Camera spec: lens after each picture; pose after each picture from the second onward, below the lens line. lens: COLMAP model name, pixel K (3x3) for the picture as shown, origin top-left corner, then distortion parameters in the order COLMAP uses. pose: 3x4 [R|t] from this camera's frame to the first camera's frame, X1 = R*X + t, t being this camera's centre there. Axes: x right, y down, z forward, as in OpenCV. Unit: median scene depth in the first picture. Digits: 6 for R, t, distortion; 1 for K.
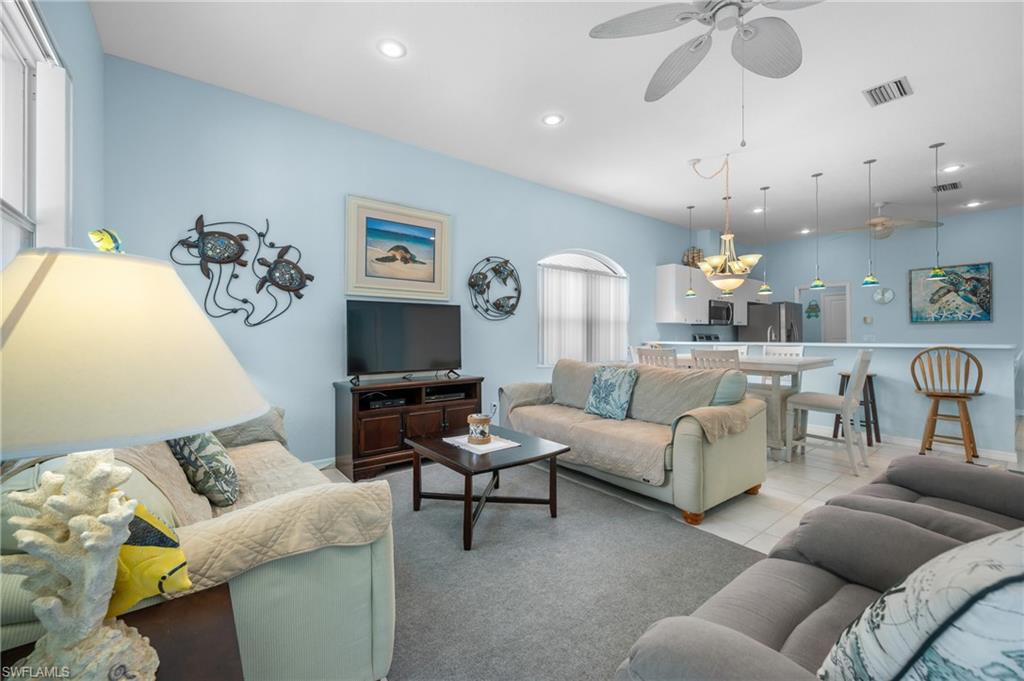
lens RADIAL K [[412.5, 0, 511.3], [0, 412.5, 335.0], [0, 0, 1]] dist [-0.000404, -0.000238]
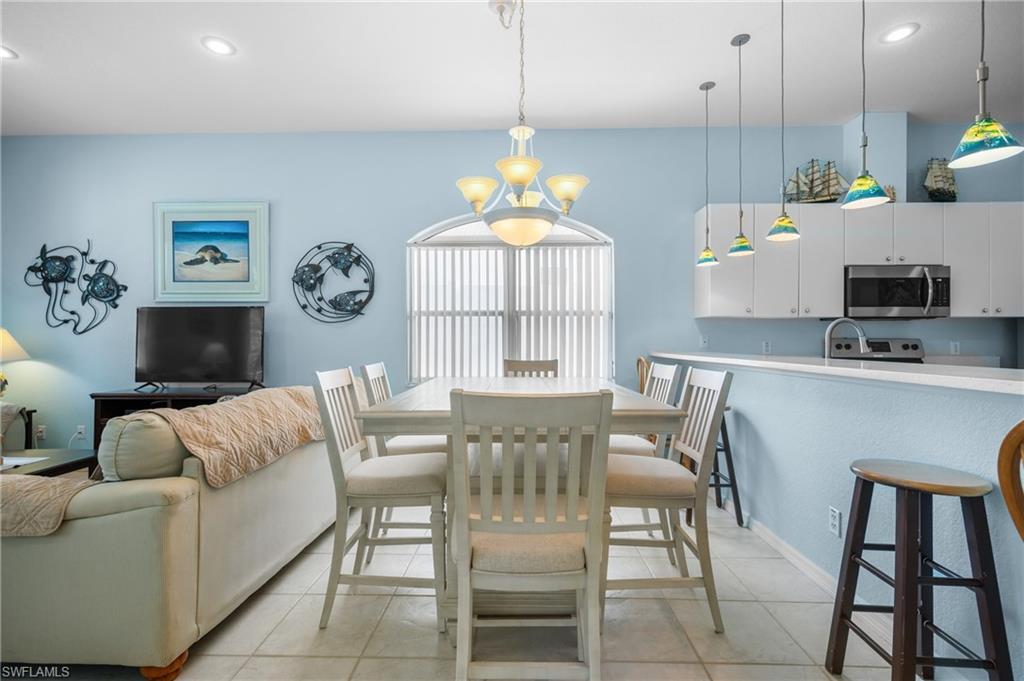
lens RADIAL K [[459.1, 0, 512.0], [0, 459.1, 340.5], [0, 0, 1]] dist [0.000434, 0.000351]
pose [[0.771982, -0.000548, -0.635645, 0.878016], [0.002342, 0.999995, 0.001982, -0.002566], [0.635641, -0.003019, 0.771979, 0.607622]]
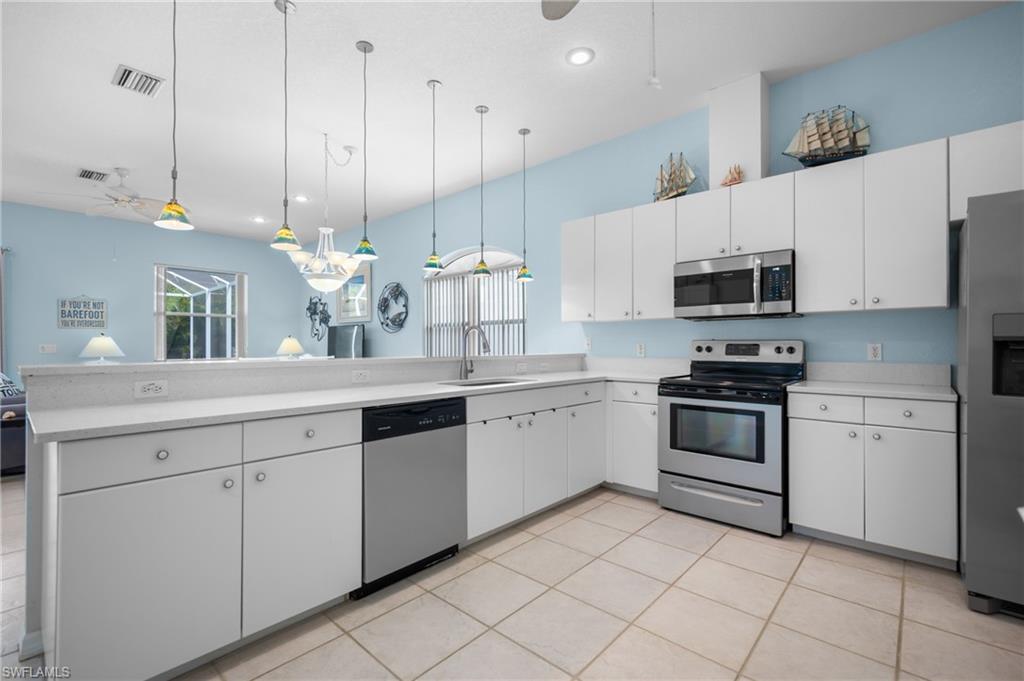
lens RADIAL K [[452.1, 0, 511.1], [0, 452.1, 342.7], [0, 0, 1]] dist [0.000777, 0.000240]
pose [[0.174572, -0.003504, -0.984638, 1.569439], [0.006328, 0.999977, -0.002437, 0.001233], [0.984624, -0.005805, 0.174590, 1.255704]]
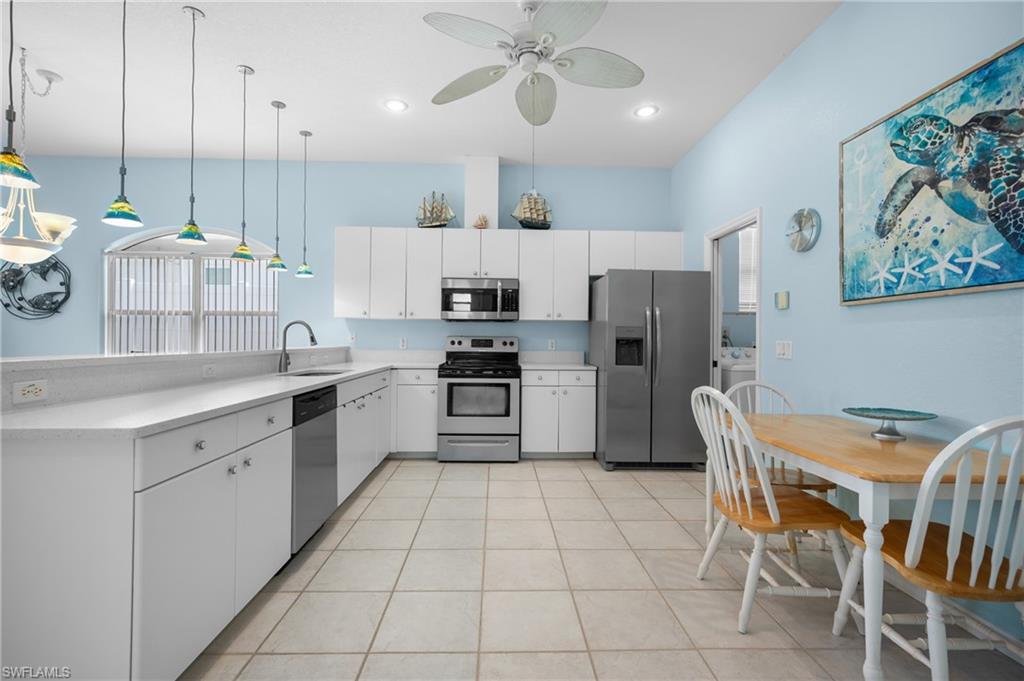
lens RADIAL K [[454.9, 0, 509.2], [0, 454.9, 337.7], [0, 0, 1]] dist [-0.000188, -0.000004]
pose [[0.808285, 0.005084, -0.588769, 1.587803], [-0.005640, 0.999984, 0.000893, -0.001490], [0.588764, 0.002599, 0.808301, 0.906518]]
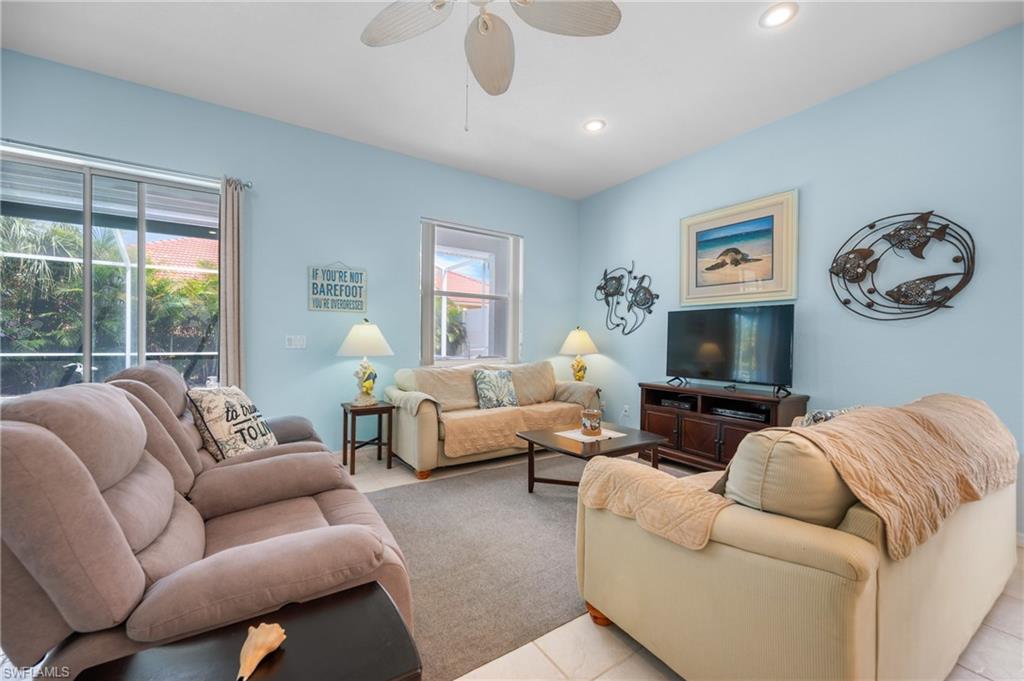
lens RADIAL K [[402.5, 0, 512.0], [0, 402.5, 340.5], [0, 0, 1]] dist [0.001007, 0.000083]
pose [[-0.069690, 0.004240, -0.997560, 0.668218], [-0.008591, 0.999951, 0.004851, -0.003602], [0.997532, 0.008908, -0.069650, 0.539617]]
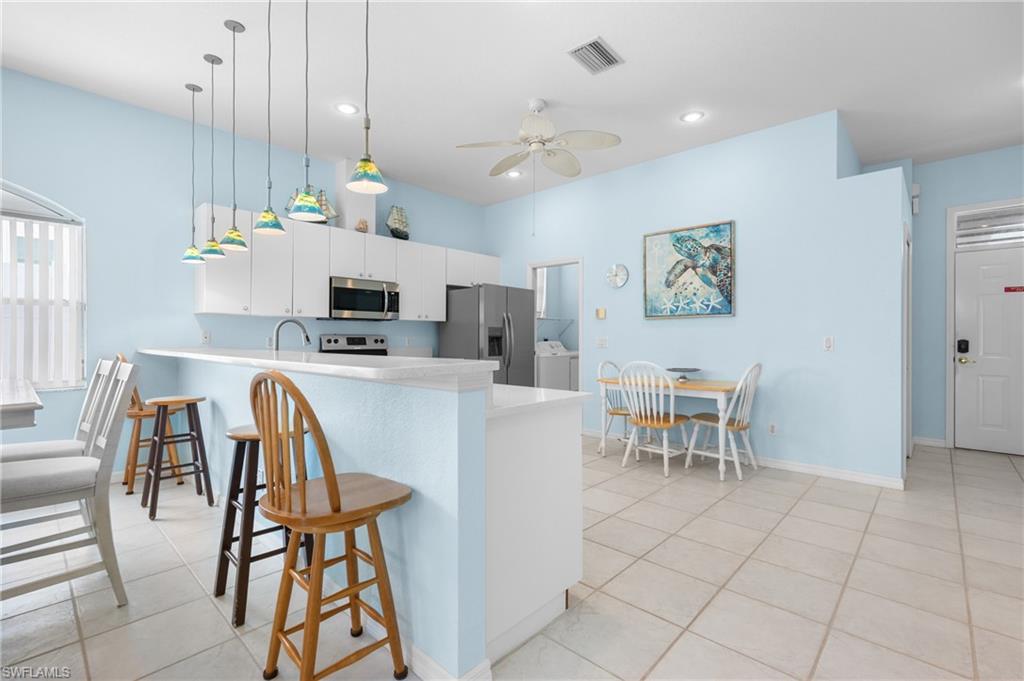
lens RADIAL K [[454.9, 0, 509.2], [0, 454.9, 337.7], [0, 0, 1]] dist [-0.000188, -0.000004]
pose [[0.987773, 0.001583, 0.155888, 1.066709], [-0.002360, 0.999986, 0.004796, -0.002115], [-0.155879, -0.005105, 0.987763, 0.548721]]
